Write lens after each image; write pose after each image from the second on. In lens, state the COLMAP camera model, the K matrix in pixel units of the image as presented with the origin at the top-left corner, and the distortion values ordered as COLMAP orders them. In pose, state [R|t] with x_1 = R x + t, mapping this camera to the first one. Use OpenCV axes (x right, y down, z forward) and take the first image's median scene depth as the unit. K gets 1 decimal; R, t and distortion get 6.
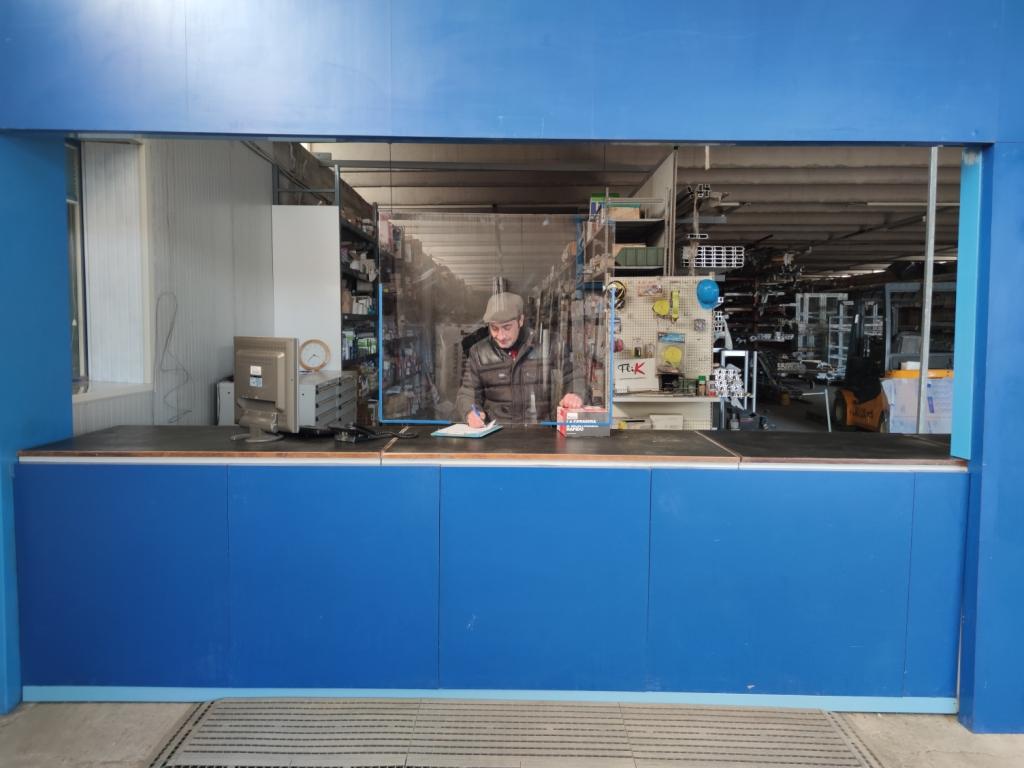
lens RADIAL K [[721.5, 0, 506.0], [0, 721.5, 374.9], [0, 0, 1]] dist [0.053071, -0.042382]
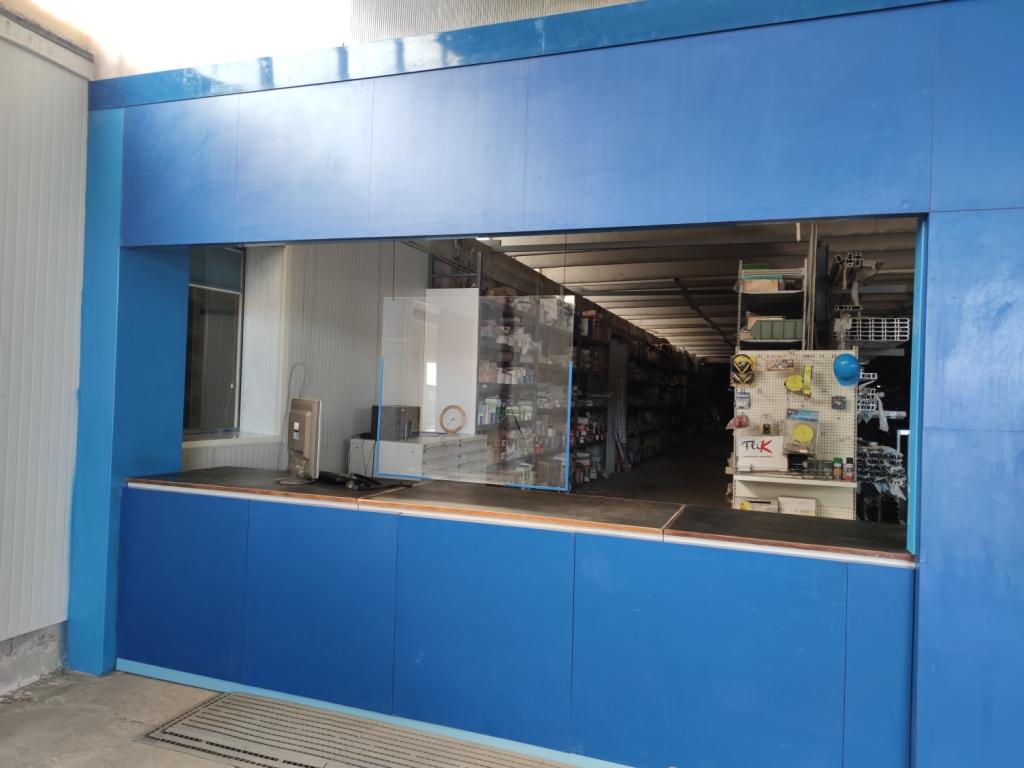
lens RADIAL K [[721.5, 0, 509.3], [0, 721.5, 385.9], [0, 0, 1]] dist [0.053071, -0.042382]
pose [[0.938462, 0.020765, -0.344759, 0.197407], [-0.049458, 0.995983, -0.074640, -0.000001], [0.341824, 0.087098, 0.935719, -0.015575]]
